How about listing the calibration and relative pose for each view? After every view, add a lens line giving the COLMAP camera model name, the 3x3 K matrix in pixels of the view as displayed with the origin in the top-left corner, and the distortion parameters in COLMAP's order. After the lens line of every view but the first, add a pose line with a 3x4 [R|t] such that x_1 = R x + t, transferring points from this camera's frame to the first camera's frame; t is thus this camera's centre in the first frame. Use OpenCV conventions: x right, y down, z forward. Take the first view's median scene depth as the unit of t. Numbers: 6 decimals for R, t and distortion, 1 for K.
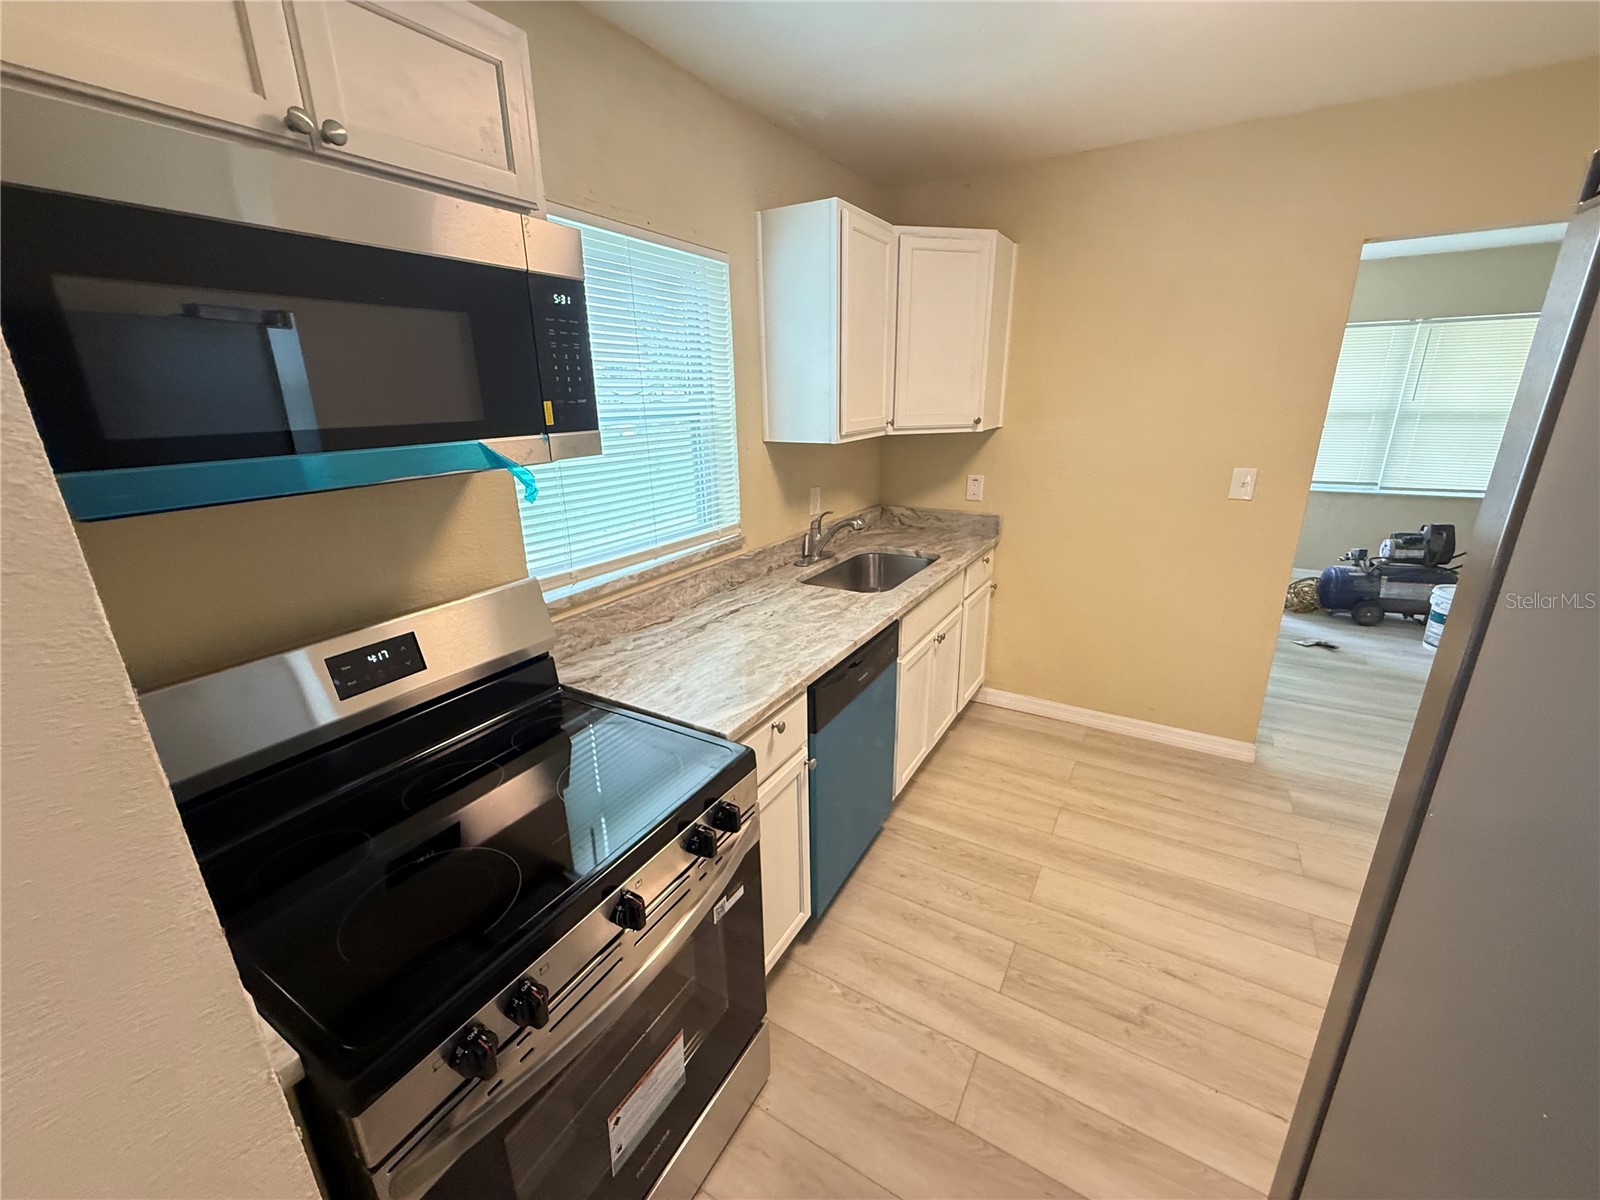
lens RADIAL K [[639.8, 0, 793.6], [0, 639.8, 597.5], [0, 0, 1]] dist [0.000192, -0.000389]
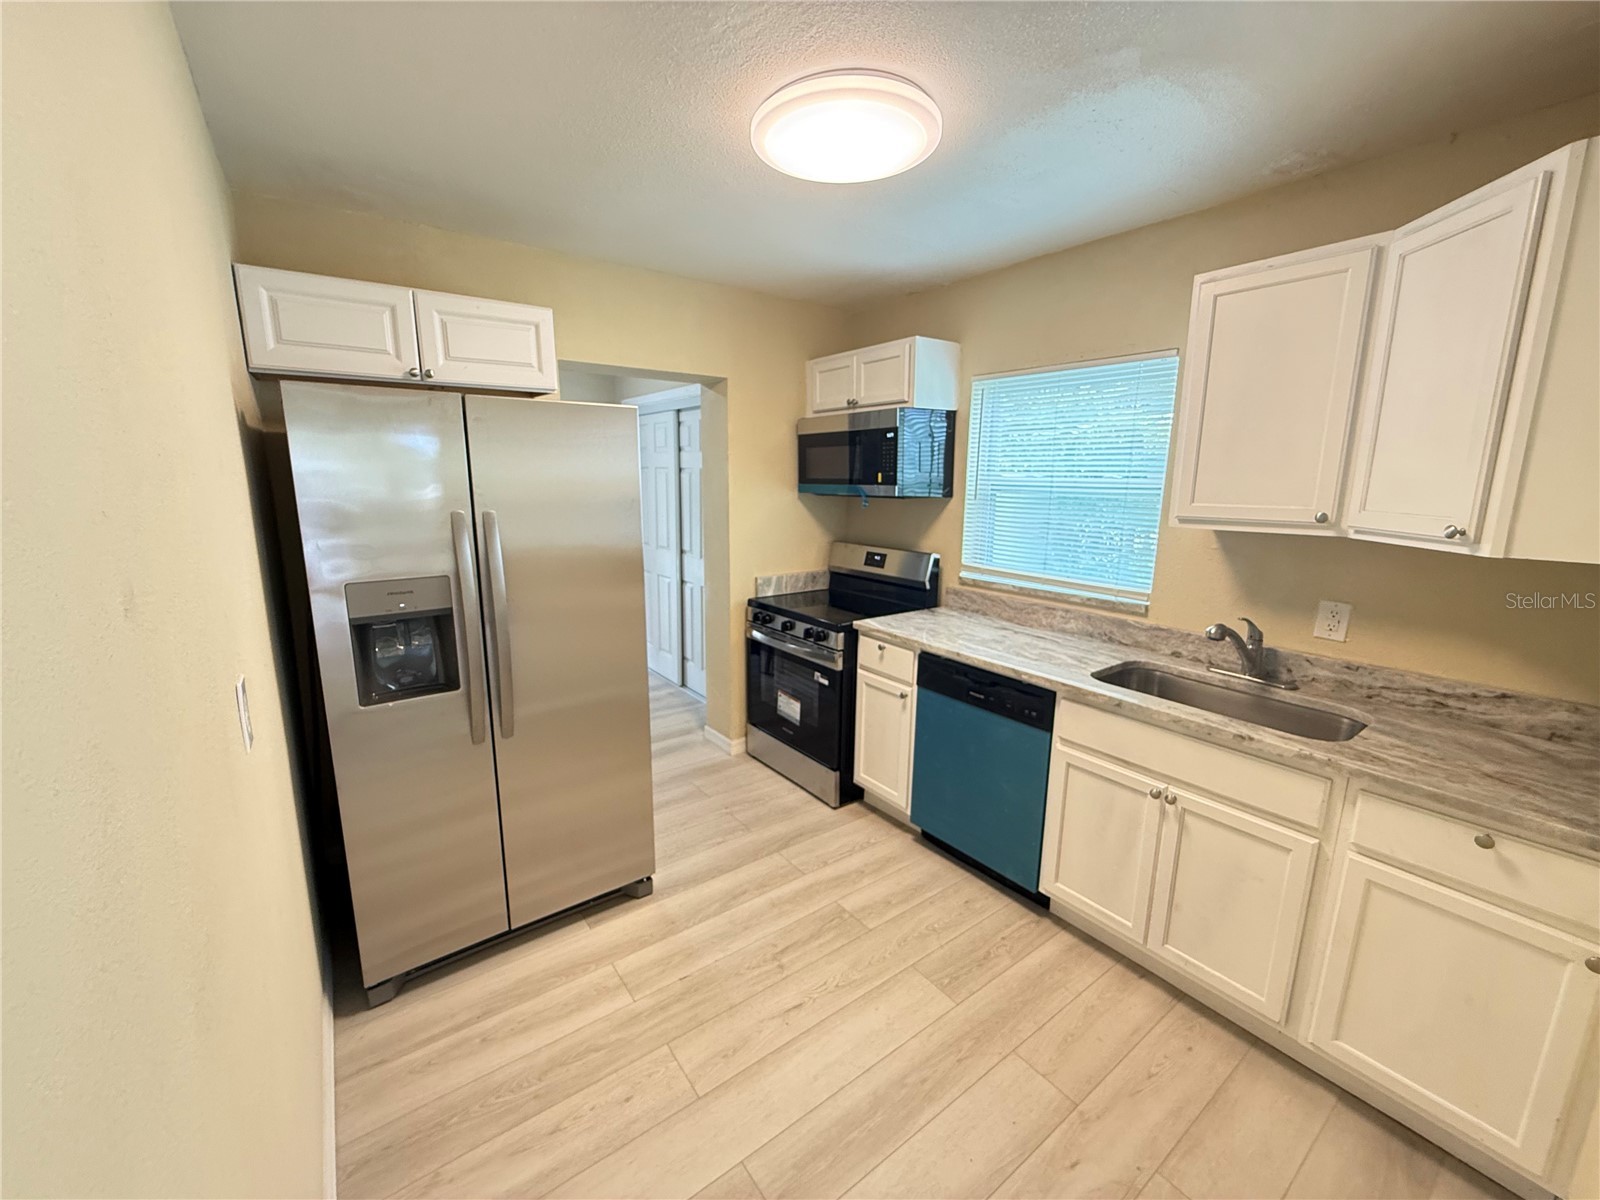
lens RADIAL K [[639.8, 0, 793.6], [0, 639.8, 597.5], [0, 0, 1]] dist [0.000192, -0.000389]
pose [[-0.389176, 0.187383, -0.901903, 1.306334], [-0.280584, 0.908452, 0.309818, -0.325866], [0.877391, 0.373633, -0.300971, 0.974489]]
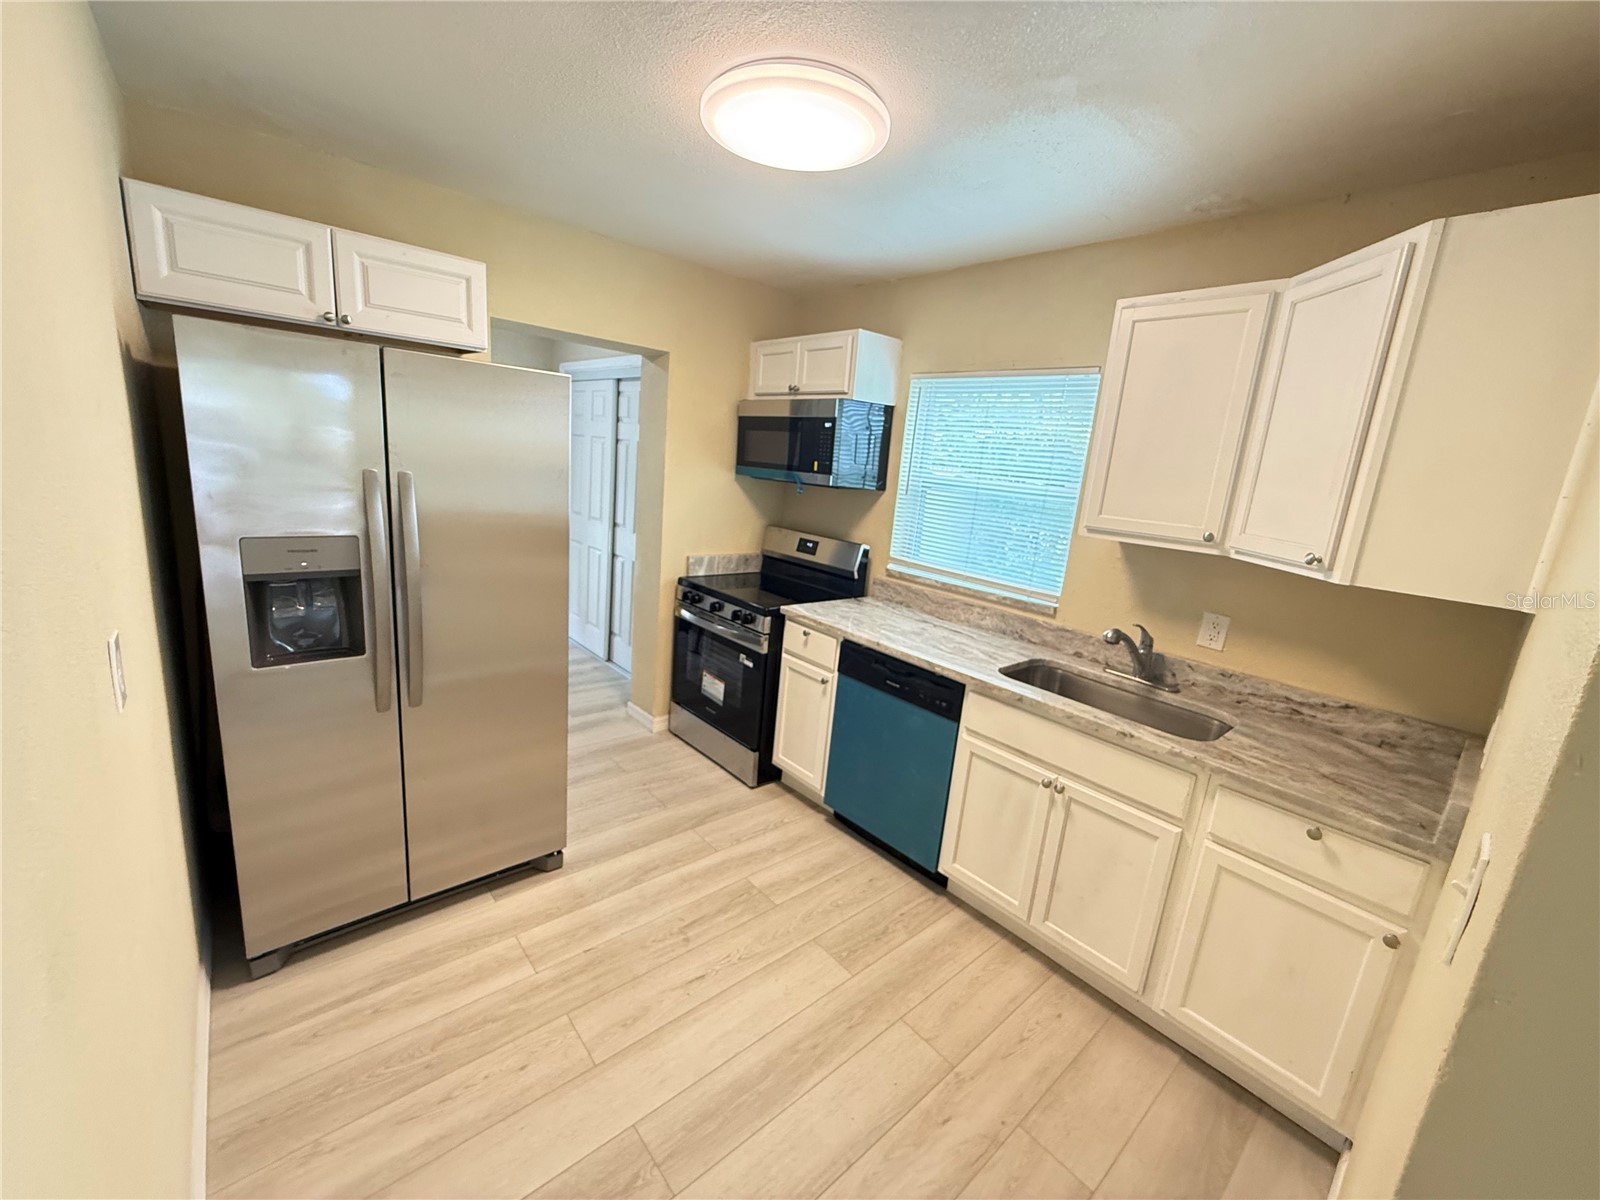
lens RADIAL K [[639.8, 0, 793.6], [0, 639.8, 597.5], [0, 0, 1]] dist [0.000192, -0.000389]
pose [[-0.310635, 0.193758, -0.930572, 1.313380], [-0.364143, 0.880057, 0.304794, -0.342762], [0.878012, 0.433541, -0.202821, 0.993022]]
